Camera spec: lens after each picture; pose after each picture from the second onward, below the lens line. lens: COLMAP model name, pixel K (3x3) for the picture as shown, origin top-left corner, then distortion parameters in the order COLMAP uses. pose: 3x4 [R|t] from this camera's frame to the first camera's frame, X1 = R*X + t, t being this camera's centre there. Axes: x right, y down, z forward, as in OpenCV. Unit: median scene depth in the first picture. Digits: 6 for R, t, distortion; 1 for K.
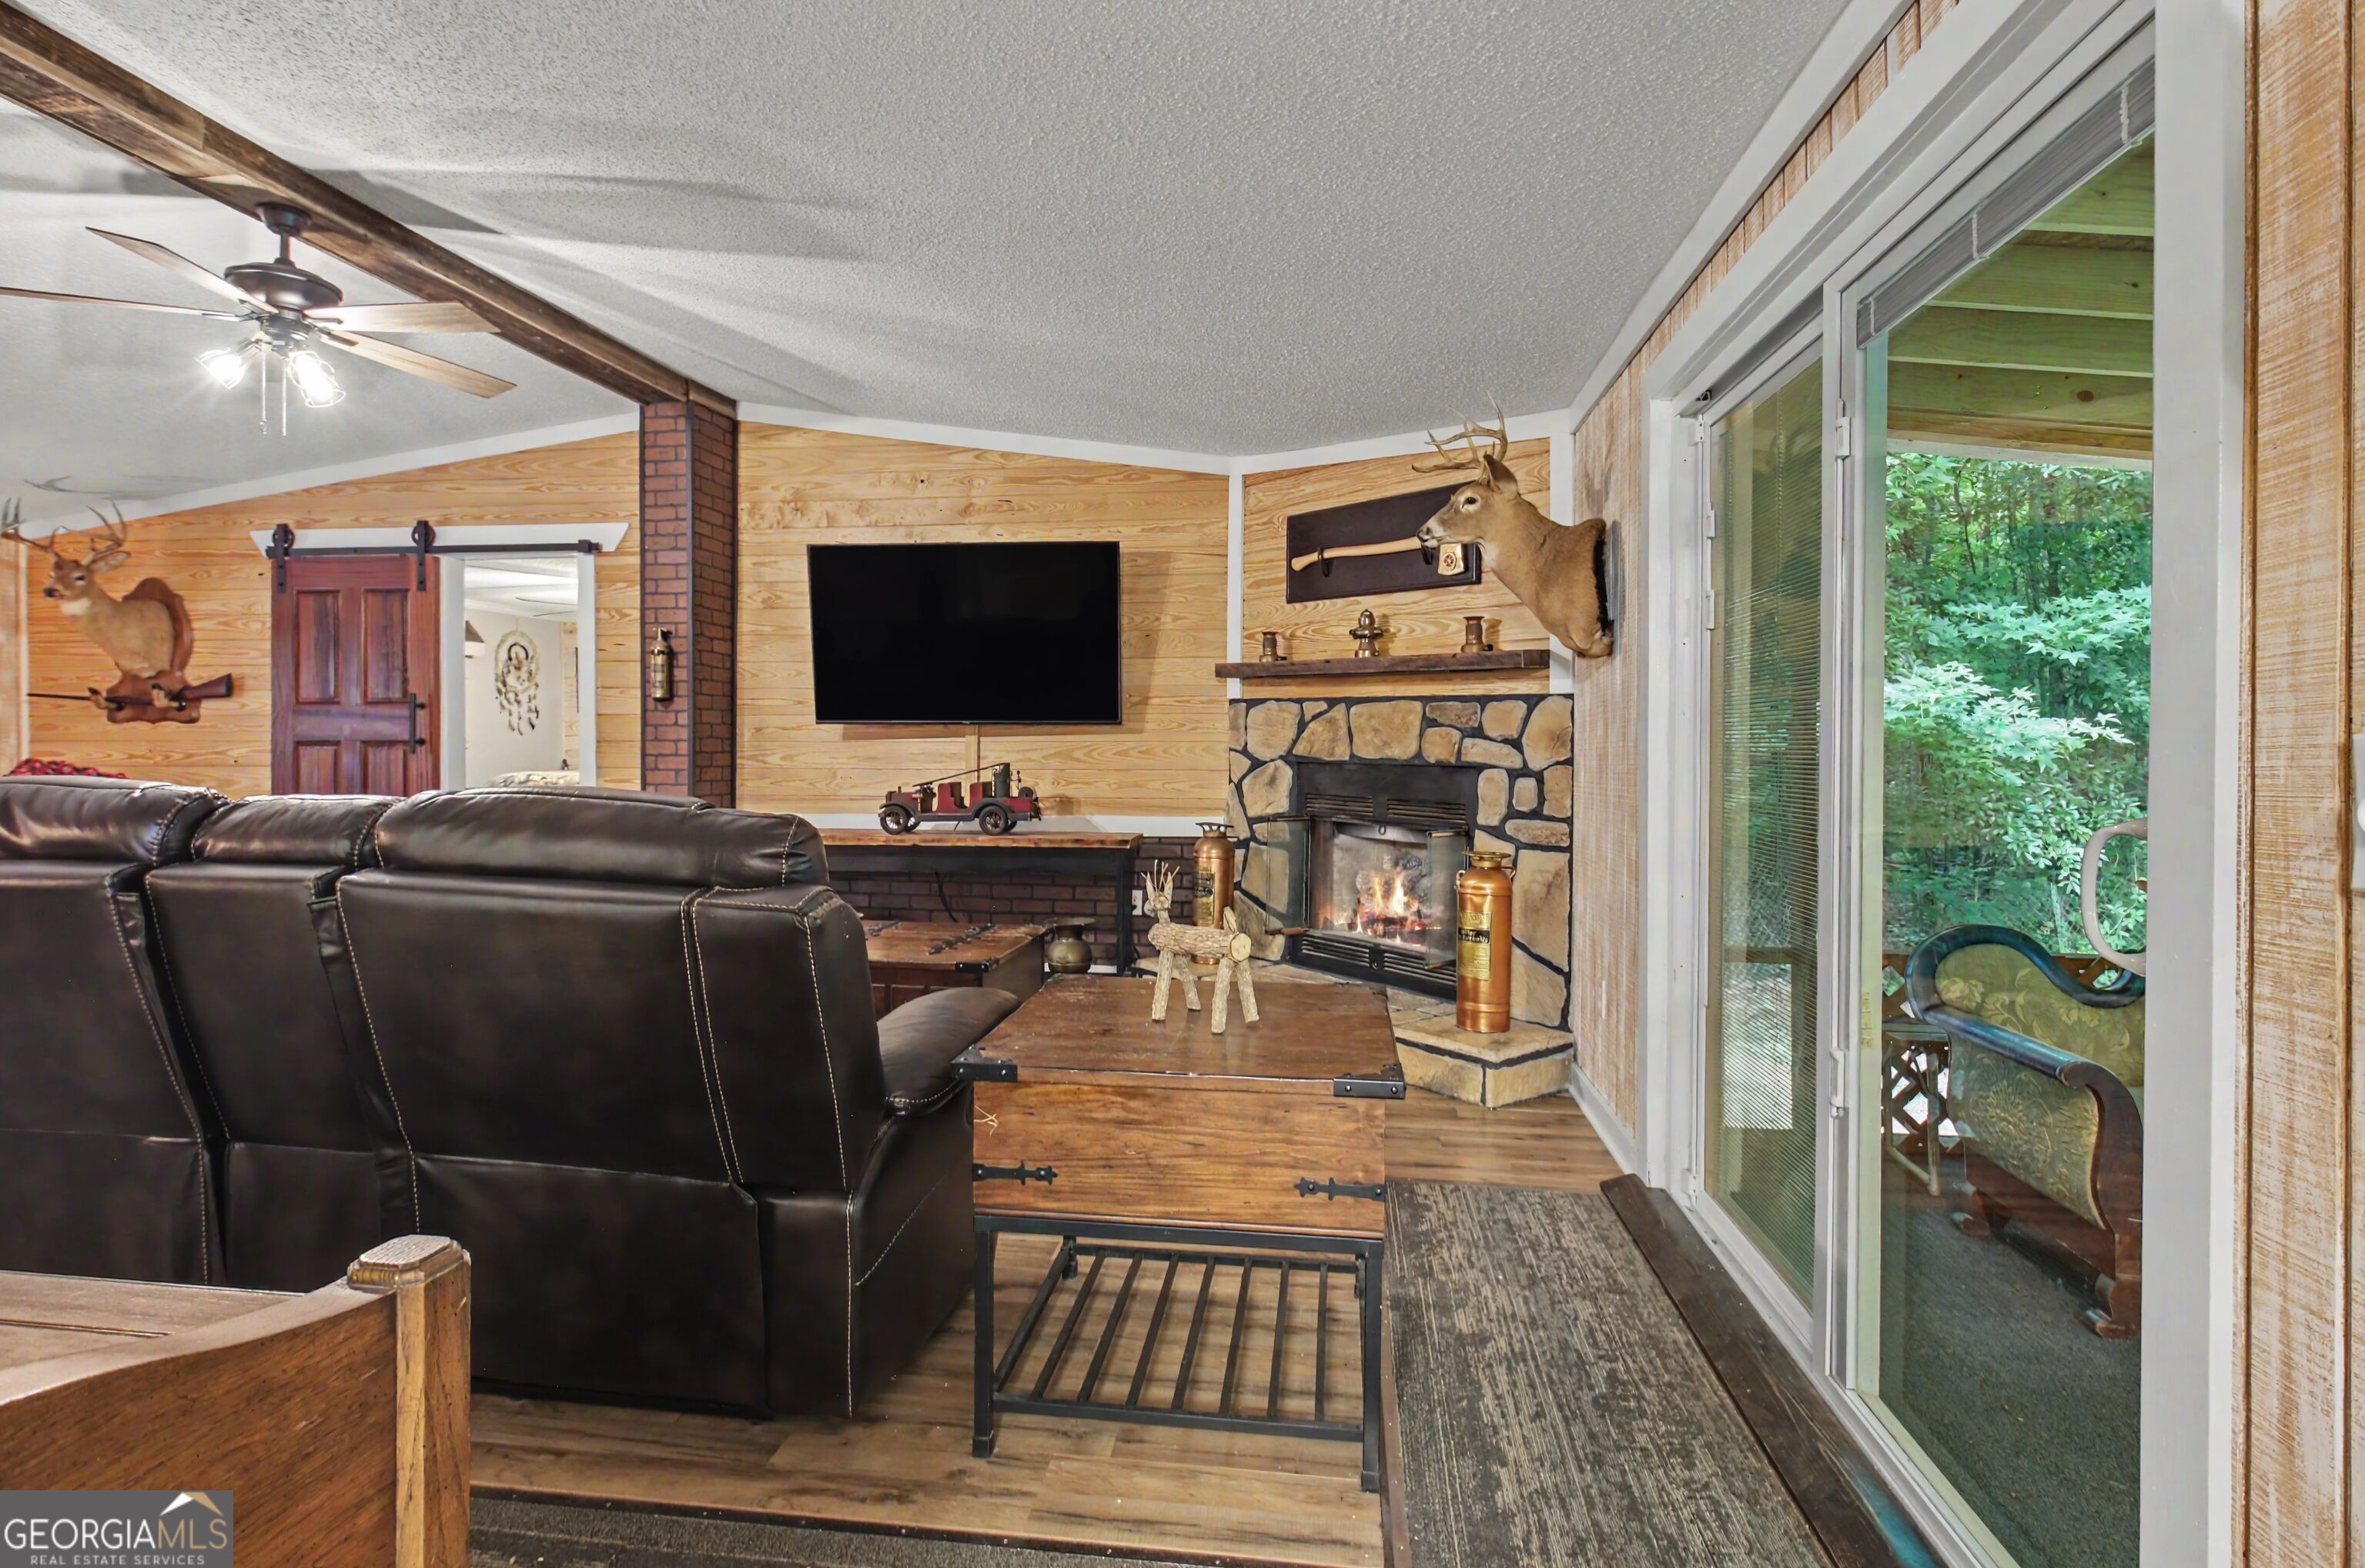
lens RADIAL K [[1232.4, 0, 1177.8], [0, 1232.4, 749.3], [0, 0, 1]] dist [-0.000870, -0.000003]
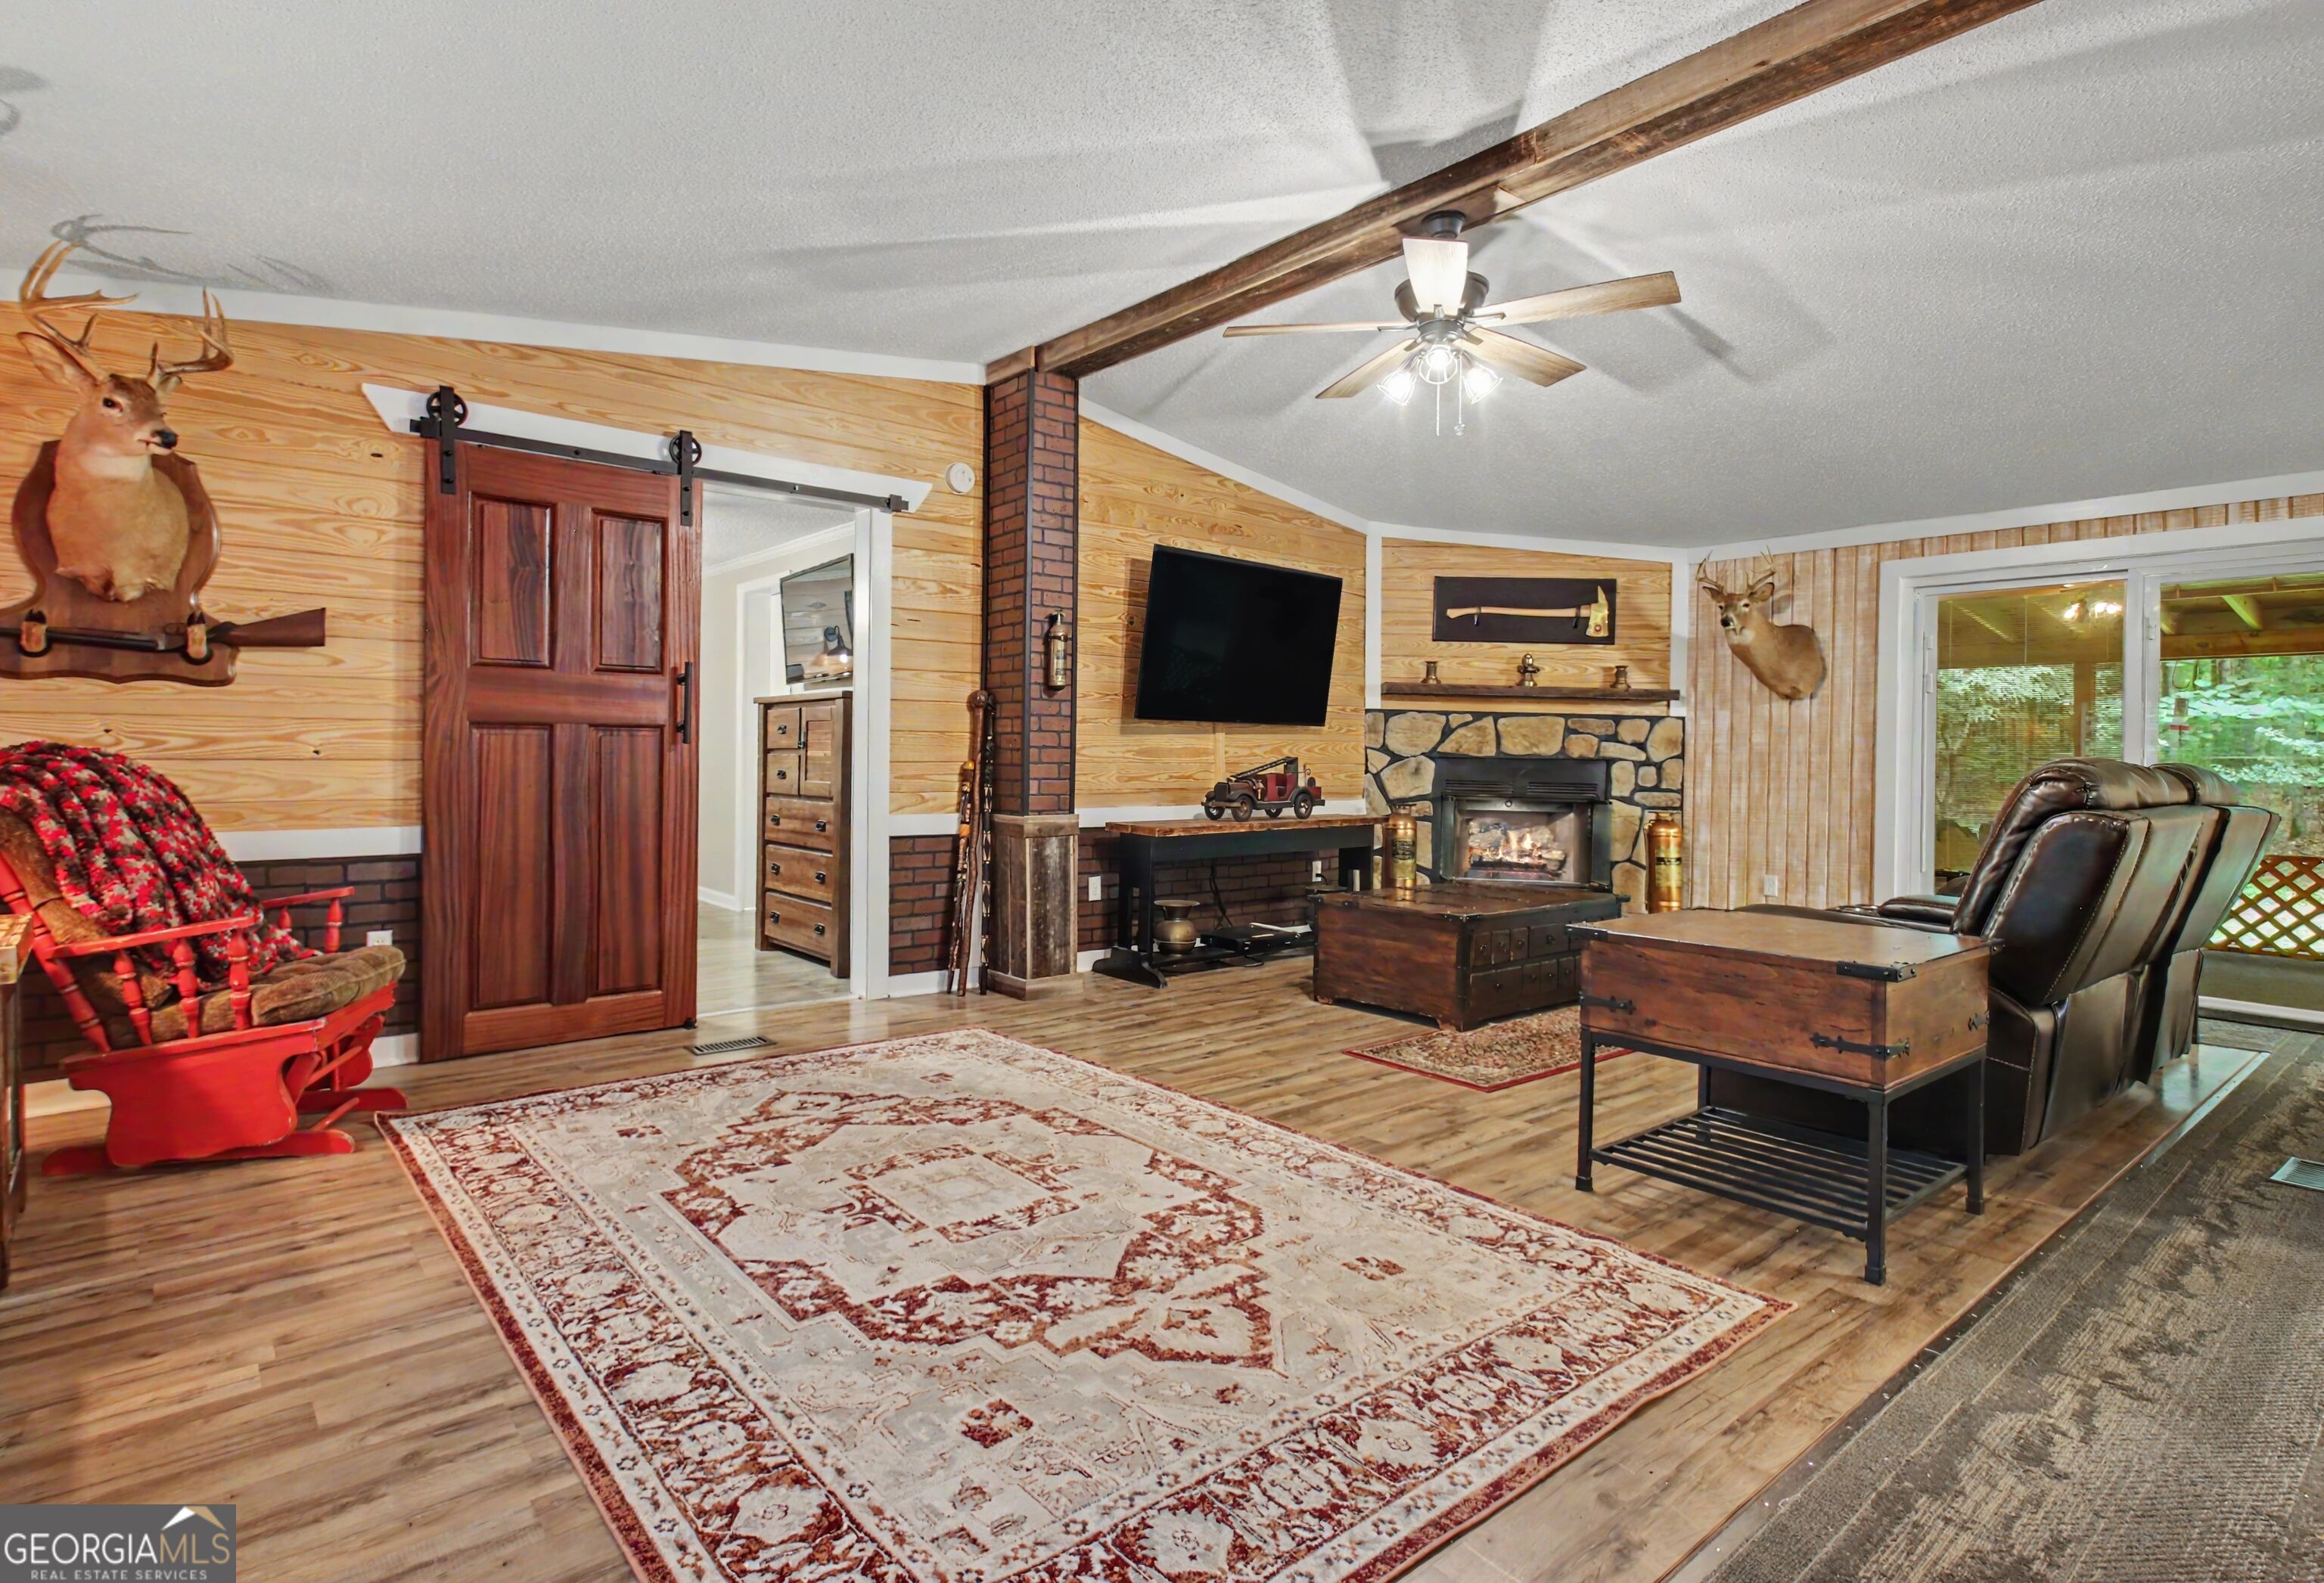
lens RADIAL K [[1169.3, 0, 1162.0], [0, 1169.3, 791.5], [0, 0, 1]] dist [0.001256, 0.000372]
pose [[0.671275, -0.018964, 0.740966, -1.125221], [-0.006454, 0.999485, 0.031427, 0.009857], [-0.741180, -0.025879, 0.670807, 0.368341]]
